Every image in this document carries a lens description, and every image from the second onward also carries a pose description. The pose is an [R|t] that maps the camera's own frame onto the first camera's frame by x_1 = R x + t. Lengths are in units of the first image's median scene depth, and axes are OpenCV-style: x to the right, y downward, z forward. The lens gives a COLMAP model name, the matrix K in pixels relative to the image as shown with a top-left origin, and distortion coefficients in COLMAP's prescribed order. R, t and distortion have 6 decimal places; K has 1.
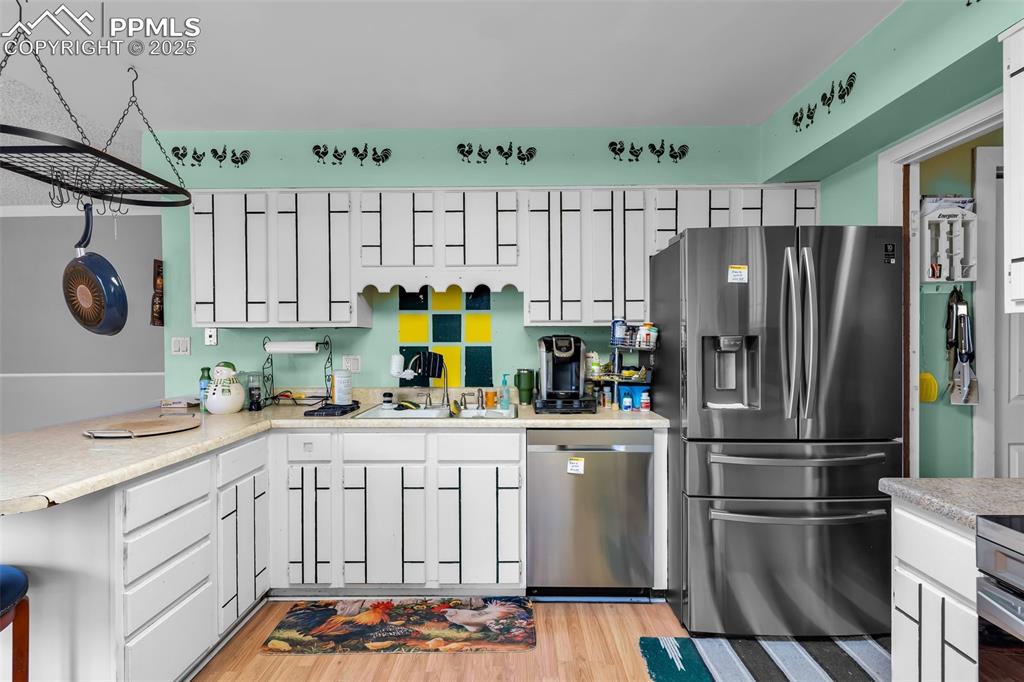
lens RADIAL K [[472.7, 0, 511.8], [0, 472.7, 345.1], [0, 0, 1]] dist [-0.005695, -0.000917]
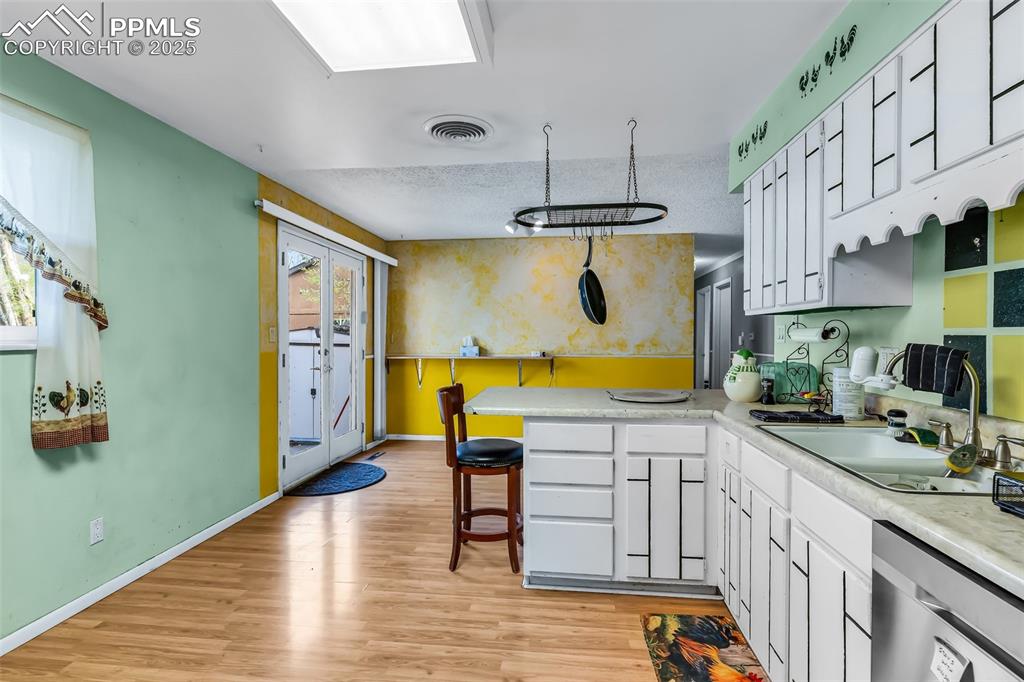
lens RADIAL K [[495.0, 0, 507.6], [0, 495.0, 343.1], [0, 0, 1]] dist [0.000895, -0.000926]
pose [[-0.107522, 0.022365, -0.993951, 0.468015], [-0.001686, 0.999741, 0.022677, -0.000120], [0.994201, 0.004114, -0.107456, 0.611265]]
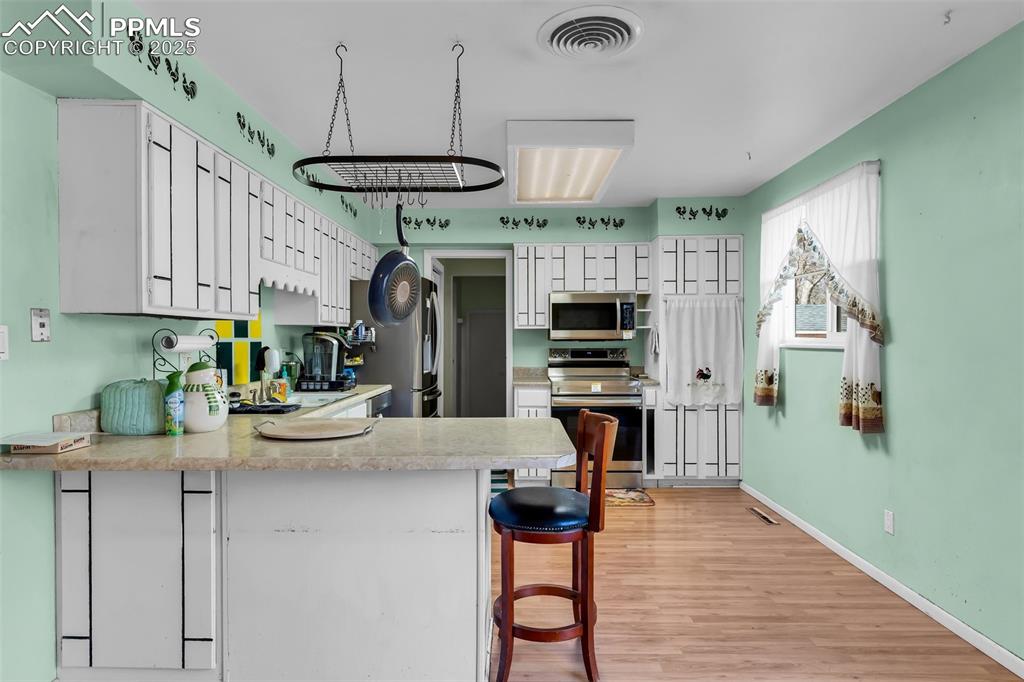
lens RADIAL K [[581.7, 0, 504.3], [0, 581.7, 342.3], [0, 0, 1]] dist [-0.004830, 0.002060]
pose [[0.012616, -0.003685, 0.999914, -1.502508], [0.008596, 0.999957, 0.003576, 0.004355], [-0.999883, 0.008550, 0.012647, 0.500427]]
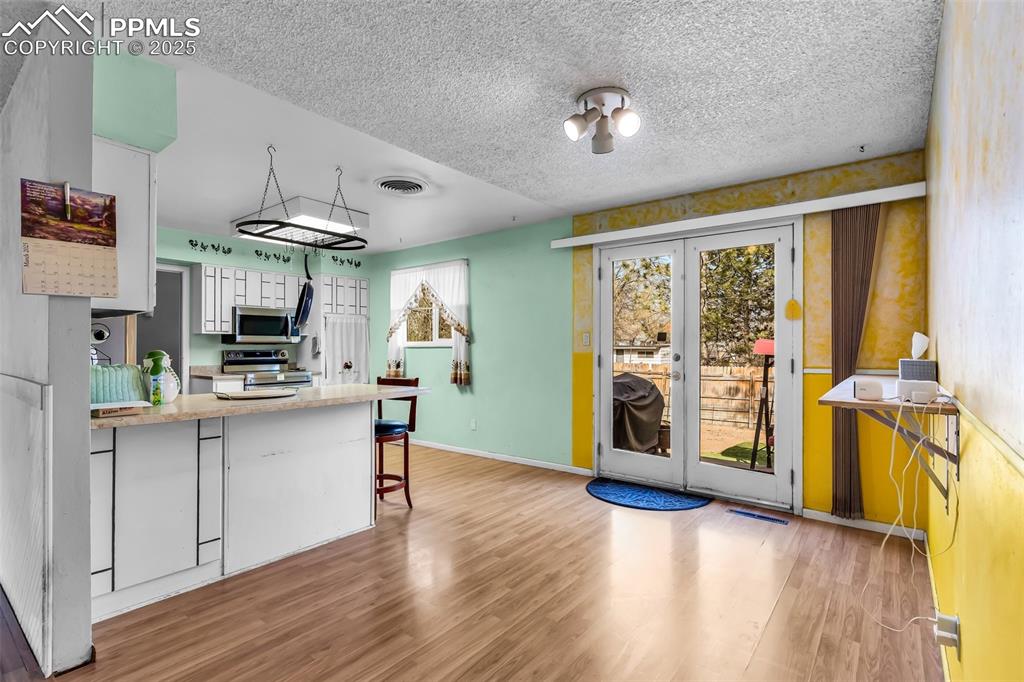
lens RADIAL K [[495.0, 0, 514.0], [0, 495.0, 342.4], [0, 0, 1]] dist [0.000895, -0.000926]
pose [[-0.795734, 0.013875, 0.605487, -1.785924], [0.009731, 0.999901, -0.010124, 0.036043], [-0.605568, -0.002164, -0.795791, 1.351382]]
